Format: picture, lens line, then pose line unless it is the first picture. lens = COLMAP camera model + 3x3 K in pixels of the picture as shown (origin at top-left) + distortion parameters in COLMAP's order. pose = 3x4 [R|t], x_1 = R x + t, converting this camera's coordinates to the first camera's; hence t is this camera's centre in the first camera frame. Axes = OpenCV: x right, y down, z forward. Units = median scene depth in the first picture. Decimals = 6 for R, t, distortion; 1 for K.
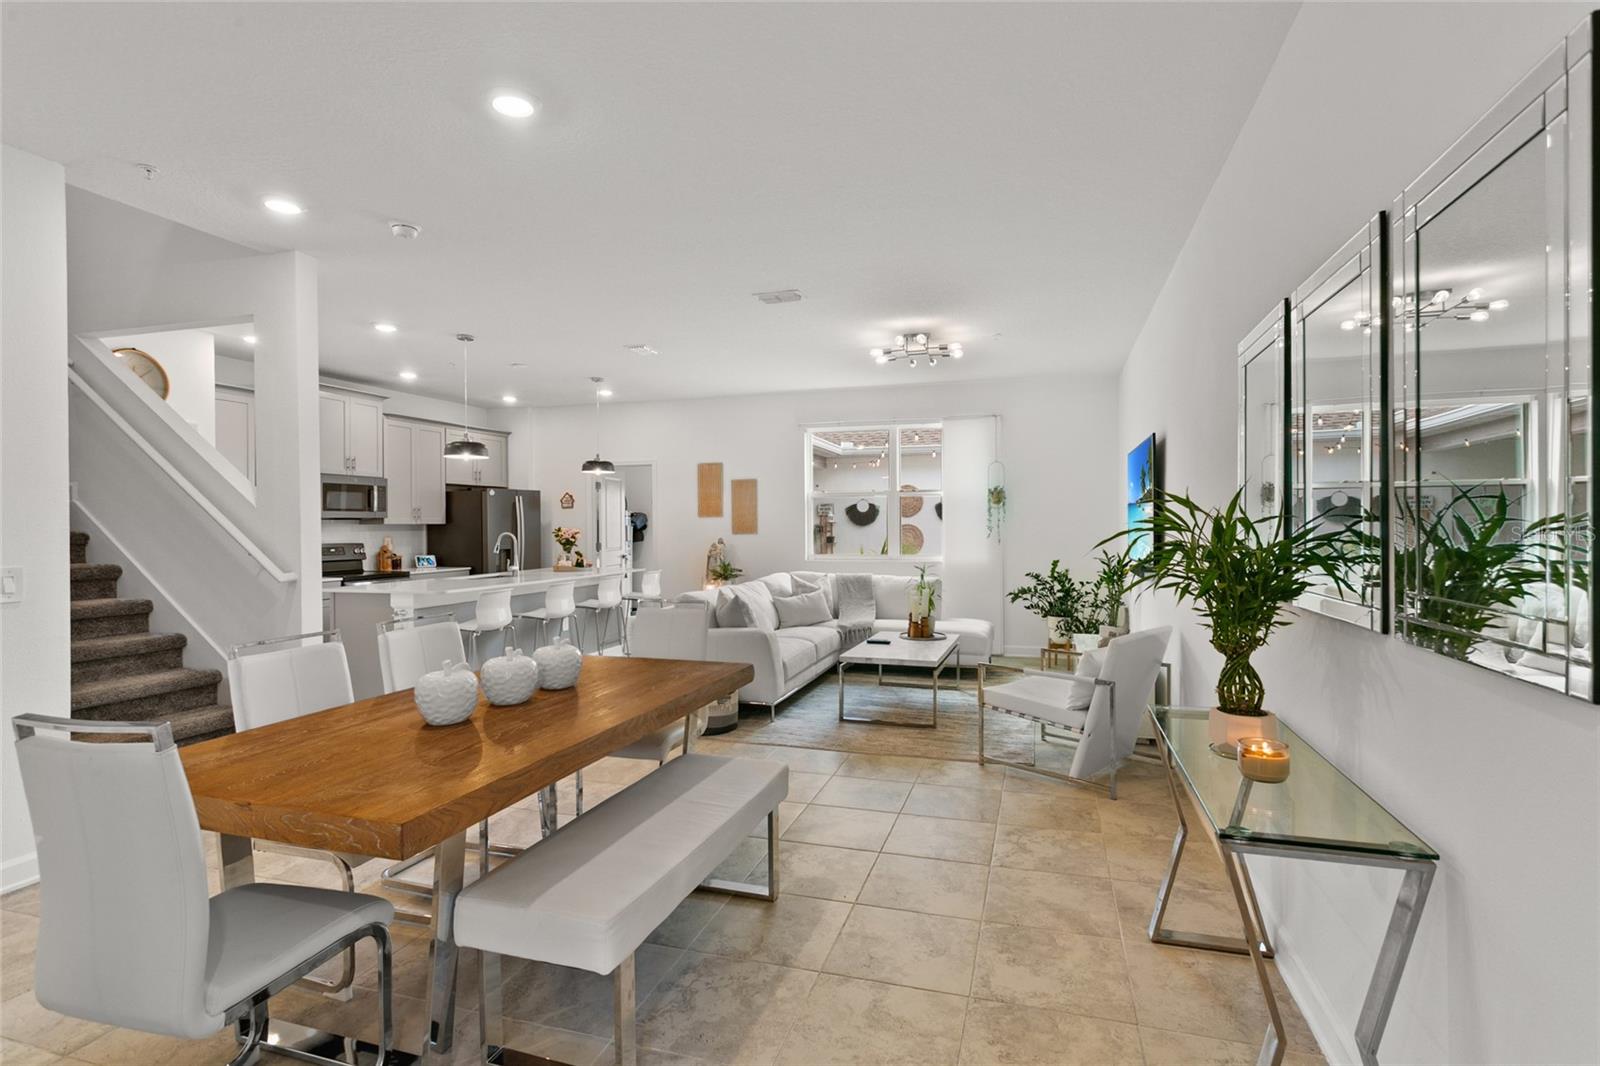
lens RADIAL K [[770.9, 0, 813.7], [0, 770.9, 527.8], [0, 0, 1]] dist [0.008226, 0.000411]
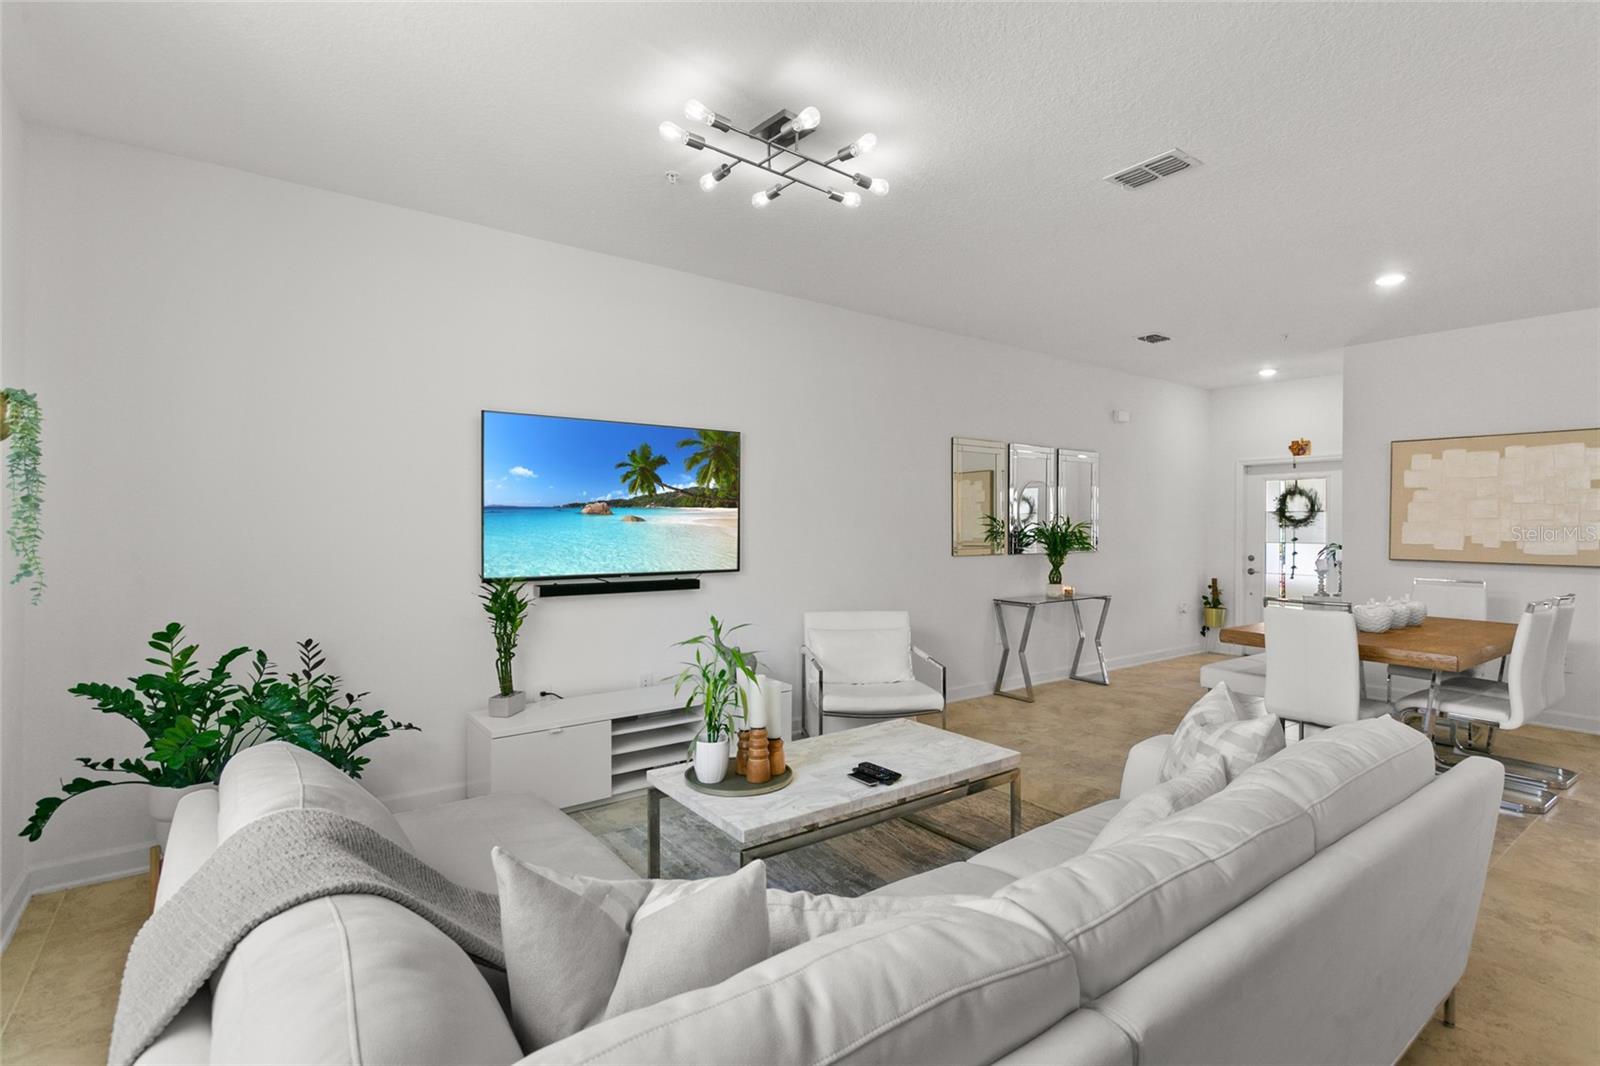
lens RADIAL K [[750.4, 0, 793.9], [0, 750.4, 526.8], [0, 0, 1]] dist [0.003421, 0.000816]
pose [[-0.797126, -0.001304, 0.603812, -0.116489], [0.003602, 0.999970, 0.006915, -0.005273], [-0.603802, 0.007687, -0.797097, 1.057963]]
